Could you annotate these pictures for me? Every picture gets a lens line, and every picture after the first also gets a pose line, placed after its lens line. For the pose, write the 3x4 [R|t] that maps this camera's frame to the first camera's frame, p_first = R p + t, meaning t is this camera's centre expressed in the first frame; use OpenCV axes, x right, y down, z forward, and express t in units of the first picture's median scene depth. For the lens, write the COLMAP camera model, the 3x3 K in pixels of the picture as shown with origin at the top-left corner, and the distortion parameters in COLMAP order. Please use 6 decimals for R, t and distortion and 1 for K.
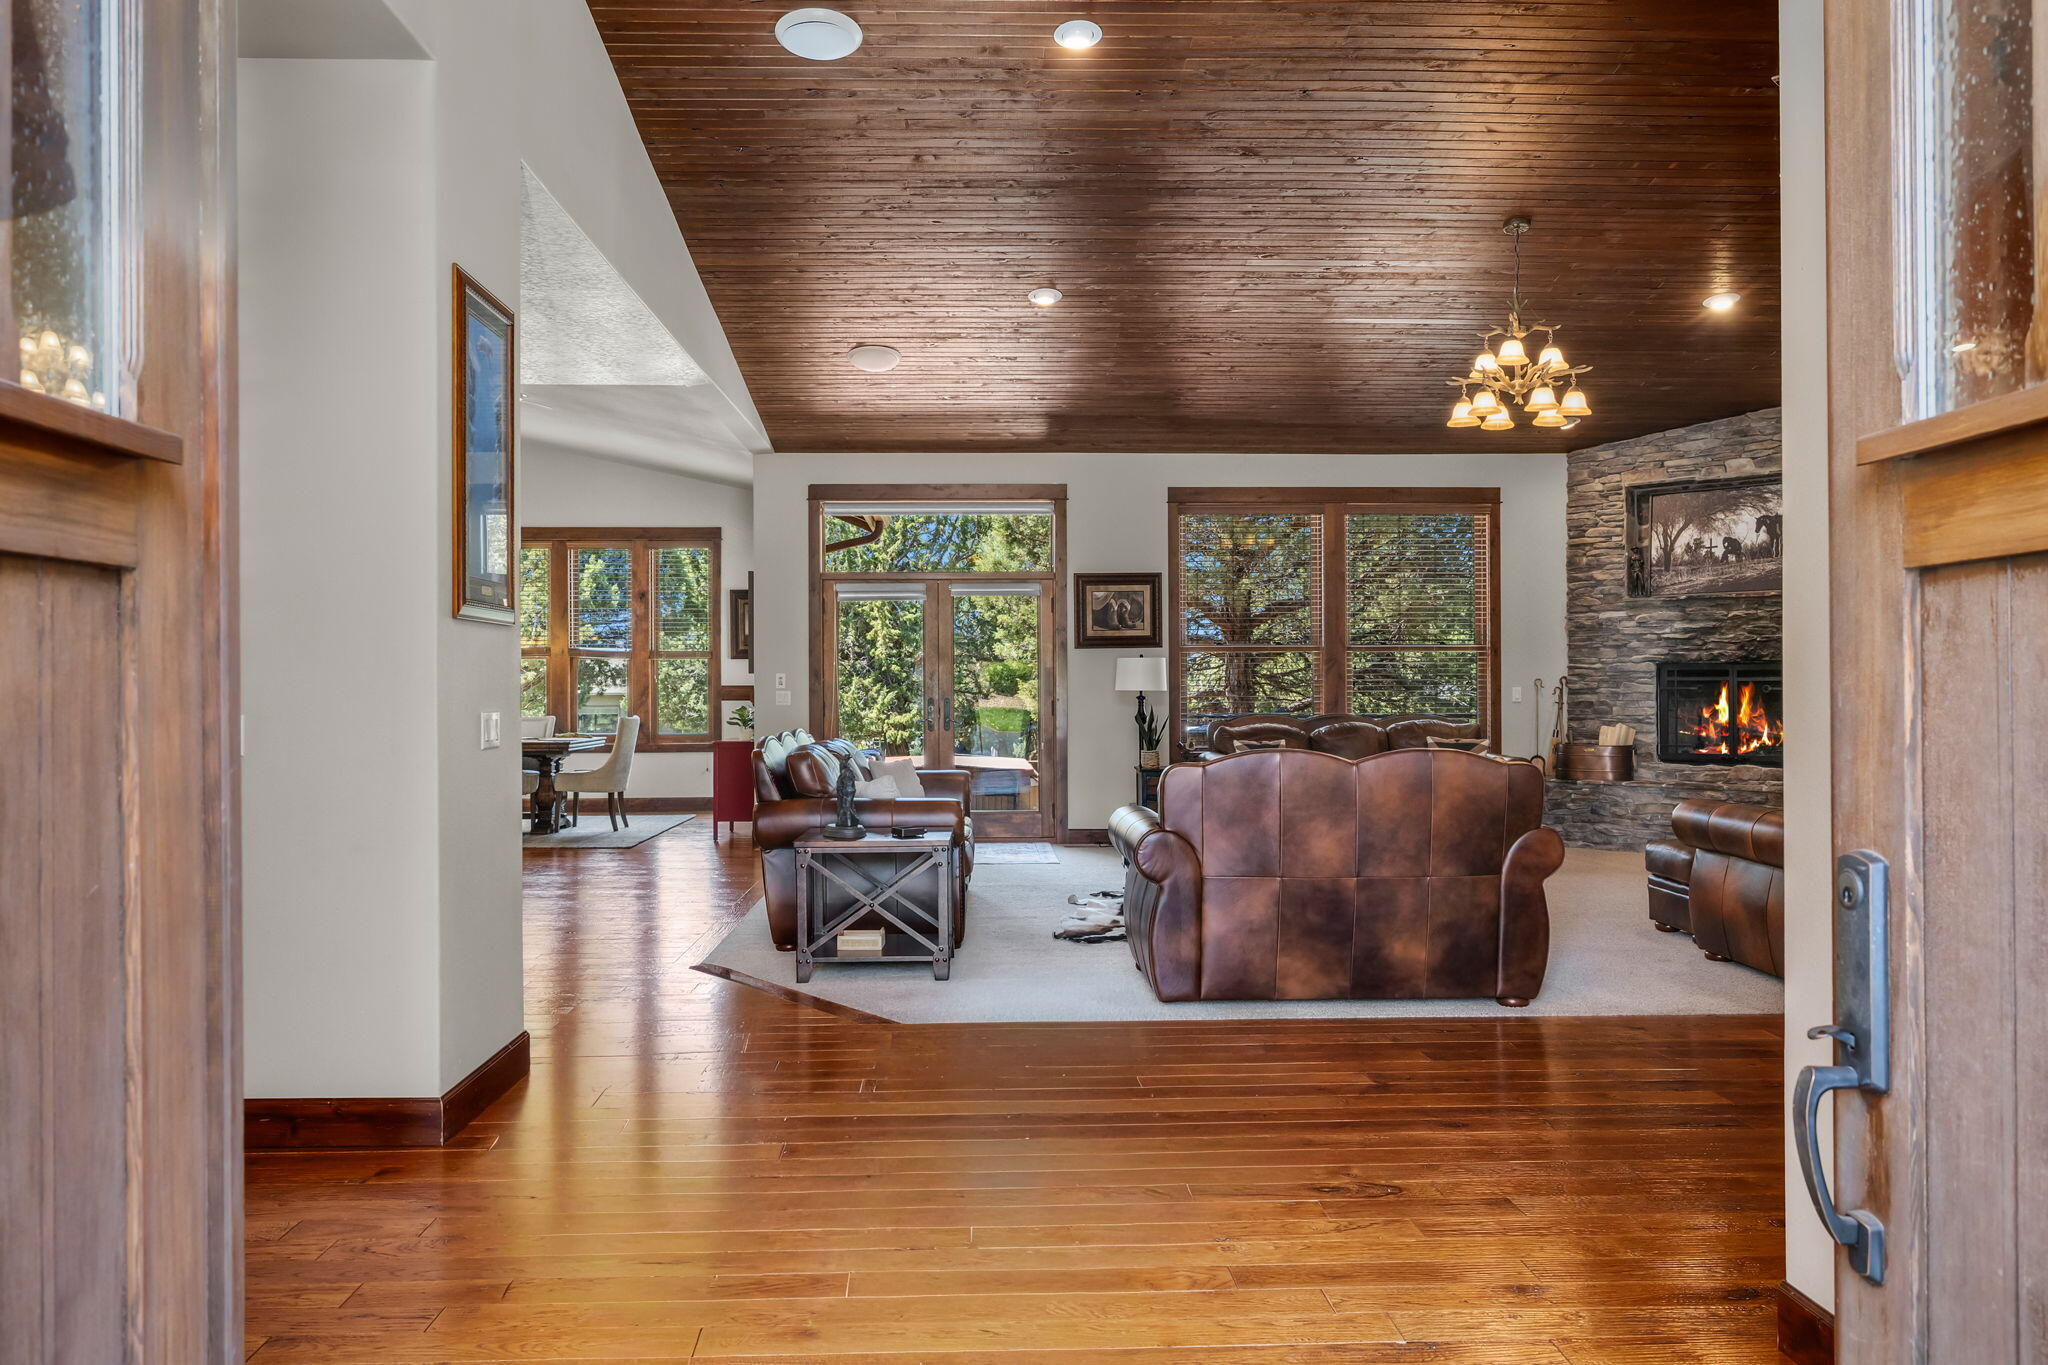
lens RADIAL K [[1404.6, 0, 1019.7], [0, 1404.6, 680.5], [0, 0, 1]] dist [-0.001500, -0.003019]
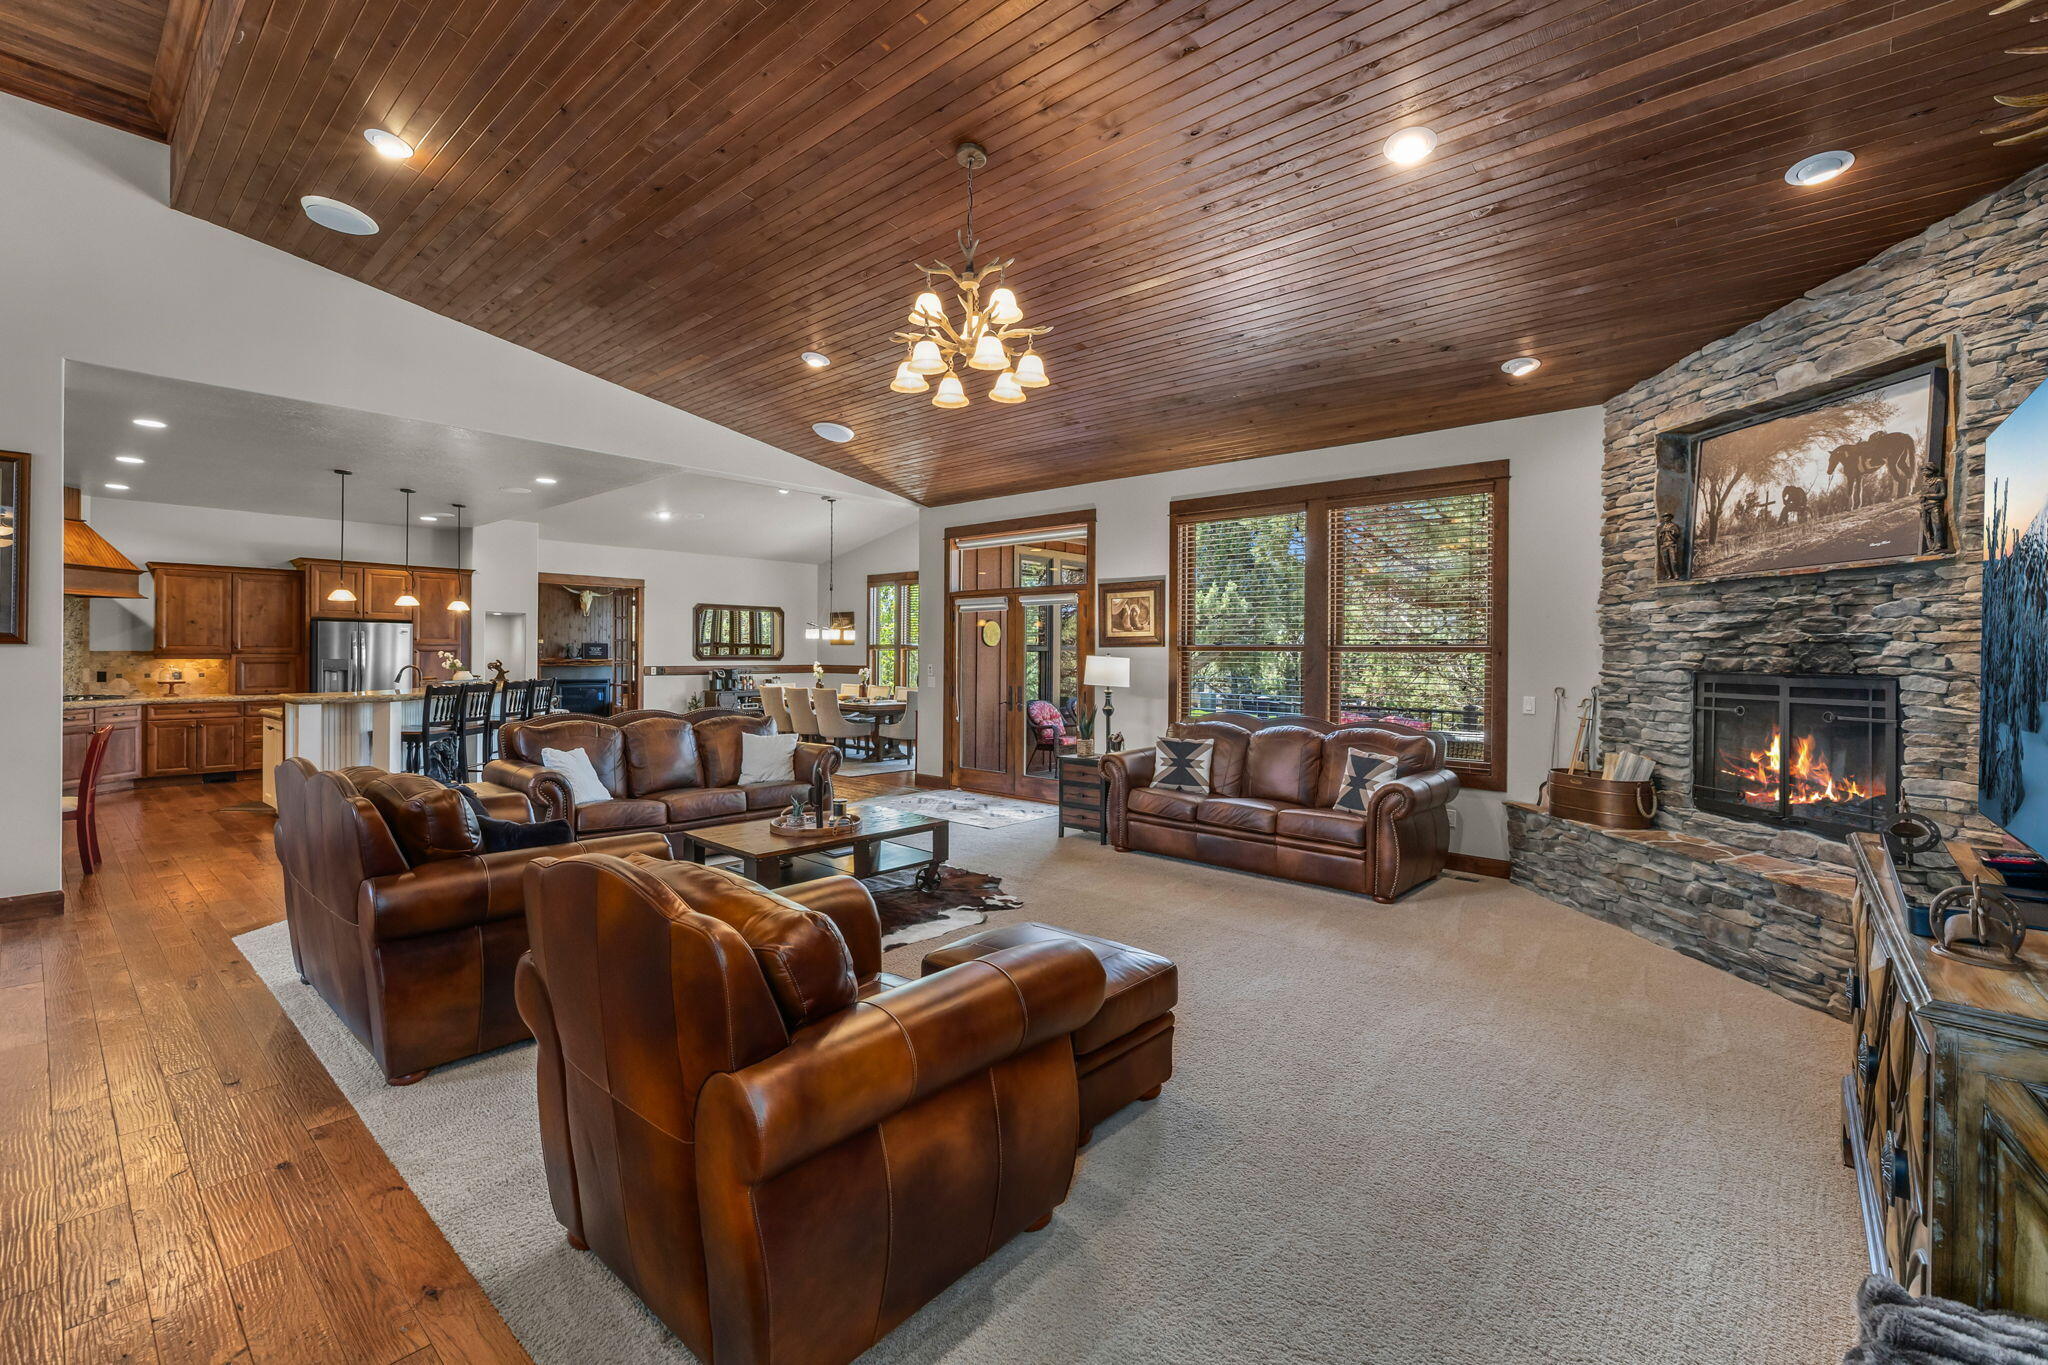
lens RADIAL K [[876.5, 0, 1029.4], [0, 876.5, 661.1], [0, 0, 1]] dist [0.004194, 0.000125]
pose [[0.734481, 0.015671, -0.678448, 0.508402], [-0.013308, 0.999874, 0.008688, -0.017376], [0.678498, 0.002648, 0.734597, 0.434608]]
